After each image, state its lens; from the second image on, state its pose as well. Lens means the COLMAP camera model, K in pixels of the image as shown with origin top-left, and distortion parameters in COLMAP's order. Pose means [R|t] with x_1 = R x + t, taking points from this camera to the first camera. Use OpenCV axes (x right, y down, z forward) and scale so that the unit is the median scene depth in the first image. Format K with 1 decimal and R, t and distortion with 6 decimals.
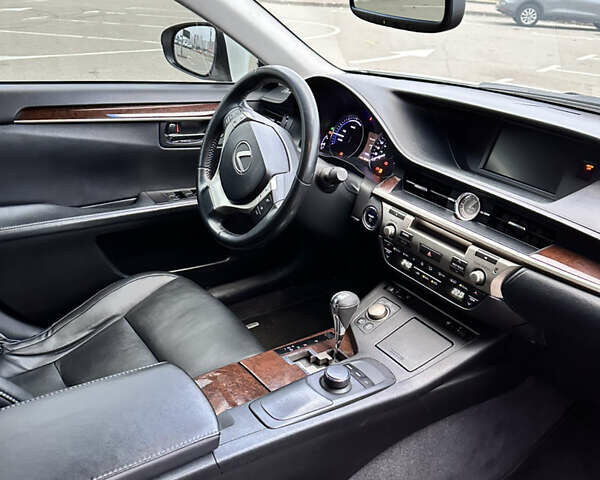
lens RADIAL K [[564.6, 0, 291.8], [0, 564.6, 253.9], [0, 0, 1]] dist [0.024468, 0.000000]
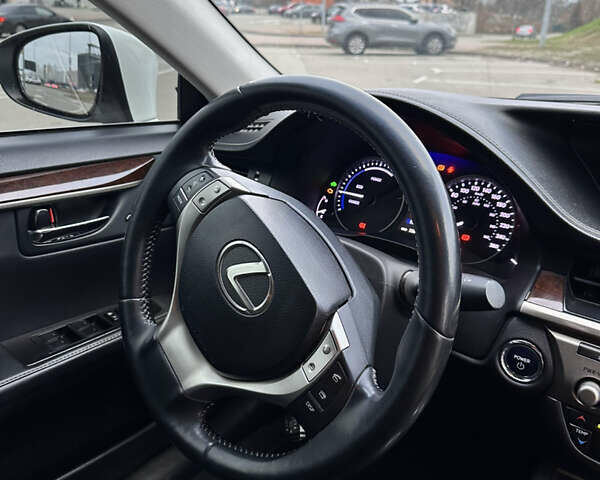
lens RADIAL K [[564.6, 0, 298.1], [0, 564.6, 239.6], [0, 0, 1]] dist [0.024468, 0.000000]
pose [[0.953680, -0.134068, 0.269295, -0.143506], [0.155806, 0.985906, -0.060939, -0.147835], [-0.257329, 0.100074, 0.961128, 0.491918]]
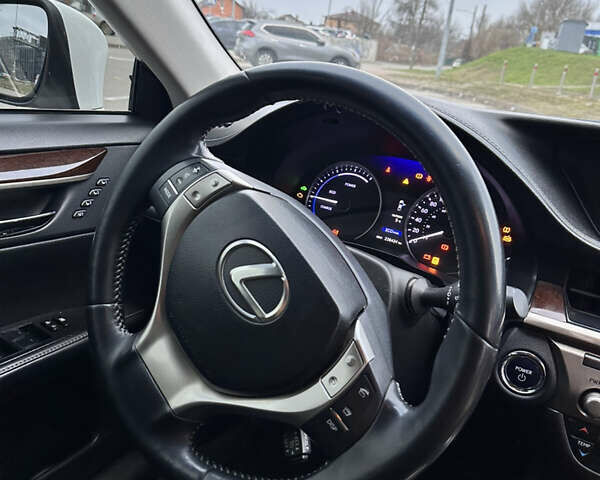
lens RADIAL K [[564.6, 0, 297.2], [0, 564.6, 239.4], [0, 0, 1]] dist [0.024468, 0.000000]
pose [[0.896510, -0.096859, 0.432305, -0.201260], [0.135592, 0.988970, -0.059609, -0.152442], [-0.421763, 0.112057, 0.899755, 0.550824]]
